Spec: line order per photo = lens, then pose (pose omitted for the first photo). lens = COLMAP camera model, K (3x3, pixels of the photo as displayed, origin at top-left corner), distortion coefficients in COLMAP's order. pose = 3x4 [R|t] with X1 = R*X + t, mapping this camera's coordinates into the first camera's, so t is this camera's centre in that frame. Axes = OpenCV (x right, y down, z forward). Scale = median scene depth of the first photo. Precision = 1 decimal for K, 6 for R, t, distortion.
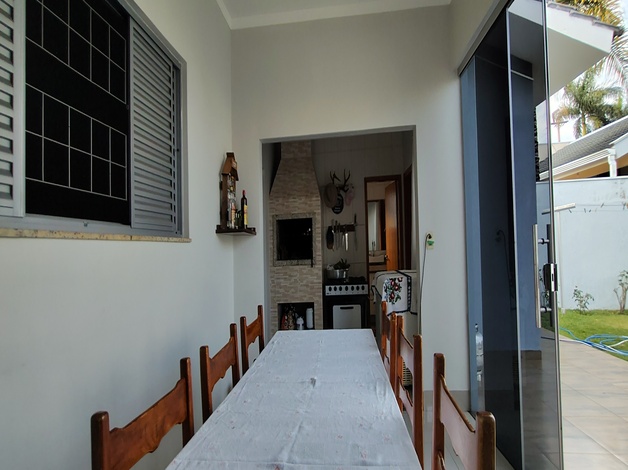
lens RADIAL K [[287.1, 0, 313.7], [0, 287.1, 242.1], [0, 0, 1]] dist [-0.001872, -0.000308]
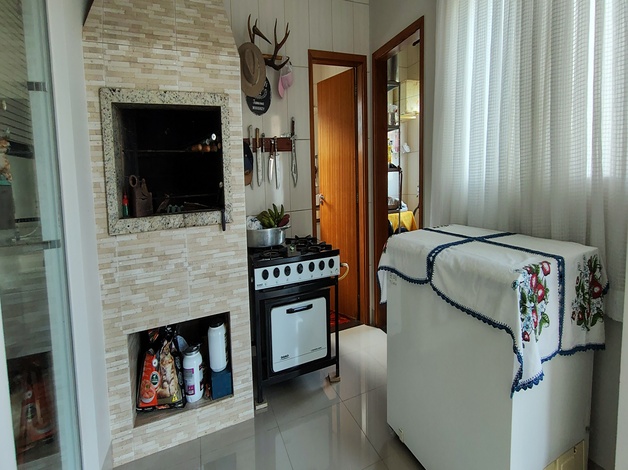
lens RADIAL K [[289.2, 0, 313.0], [0, 289.2, 200.6], [0, 0, 1]] dist [-0.001953, -0.000310]
pose [[0.889841, -0.032394, 0.455120, -0.077119], [-0.001559, 0.997255, 0.074029, 0.015098], [-0.456268, -0.066583, 0.887348, 0.574543]]
